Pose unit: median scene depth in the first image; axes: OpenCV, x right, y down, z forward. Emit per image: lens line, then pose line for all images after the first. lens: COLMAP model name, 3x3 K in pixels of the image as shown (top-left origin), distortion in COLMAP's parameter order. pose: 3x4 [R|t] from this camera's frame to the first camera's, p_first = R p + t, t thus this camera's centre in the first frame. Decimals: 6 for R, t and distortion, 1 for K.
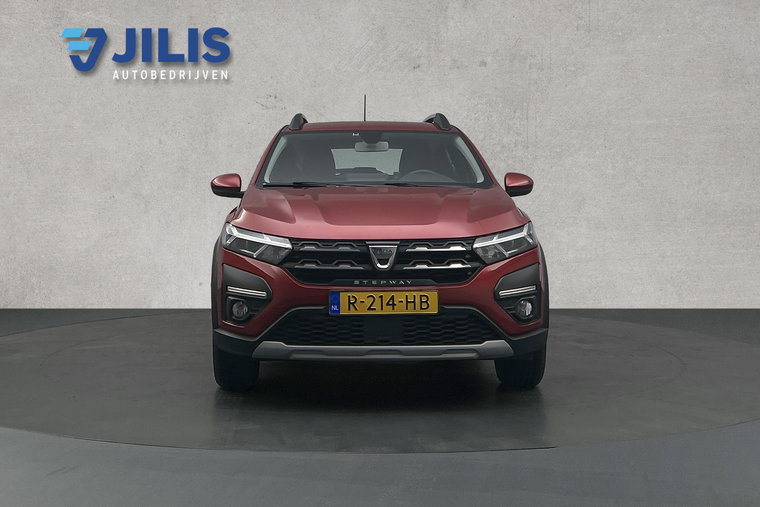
lens RADIAL K [[596.3, 0, 381.2], [0, 596.3, 255.1], [0, 0, 1]] dist [-0.010532, 0.002994]
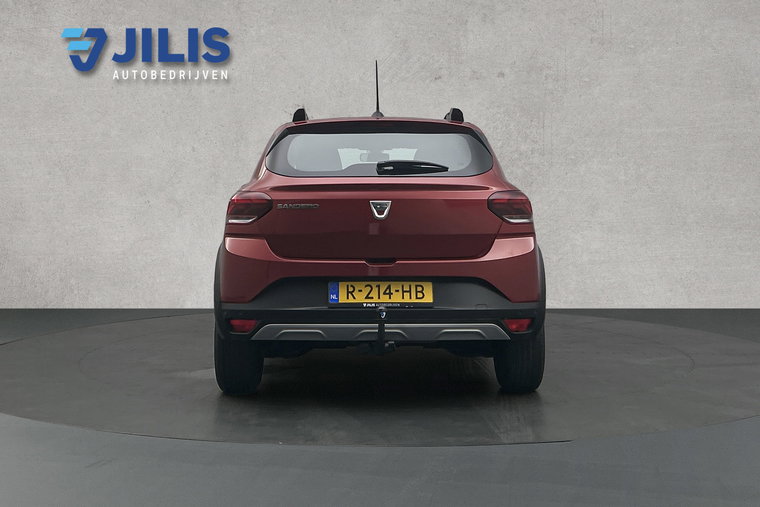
lens RADIAL K [[596.3, 0, 379.9], [0, 596.3, 254.9], [0, 0, 1]] dist [-0.010532, 0.002994]
pose [[1.000000, 0.000088, -0.000737, -0.041672], [-0.000088, 1.000000, 0.000072, -0.004651], [0.000737, -0.000072, 1.000000, -0.048038]]
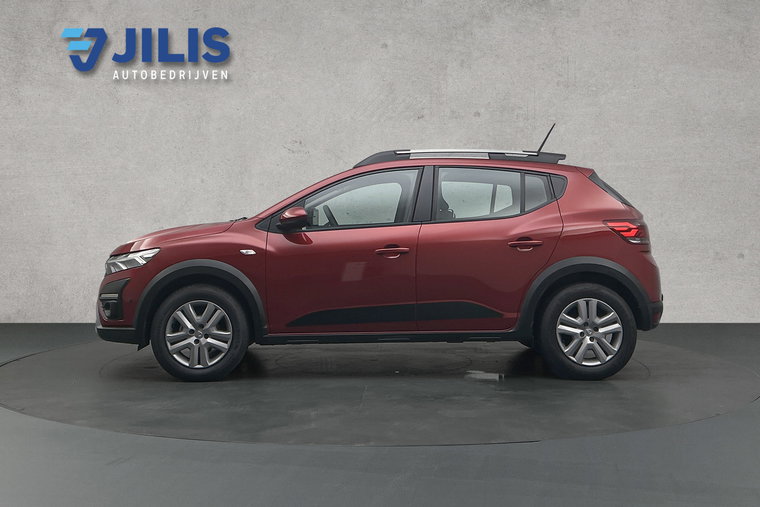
lens RADIAL K [[596.3, 0, 379.2], [0, 596.3, 251.8], [0, 0, 1]] dist [-0.010532, 0.002994]
pose [[1.000000, -0.000126, -0.000663, -0.021591], [0.000126, 1.000000, 0.000116, -0.050685], [0.000663, -0.000116, 1.000000, -0.174239]]
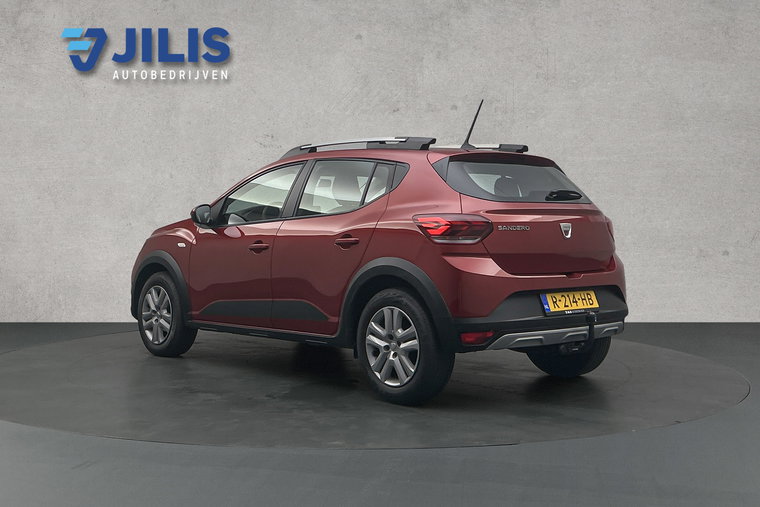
lens RADIAL K [[596.3, 0, 380.6], [0, 596.3, 252.0], [0, 0, 1]] dist [-0.010532, 0.002994]
pose [[1.000000, 0.000029, -0.000327, 0.030326], [-0.000029, 1.000000, -0.000048, -0.044713], [0.000327, 0.000048, 1.000000, -0.140383]]
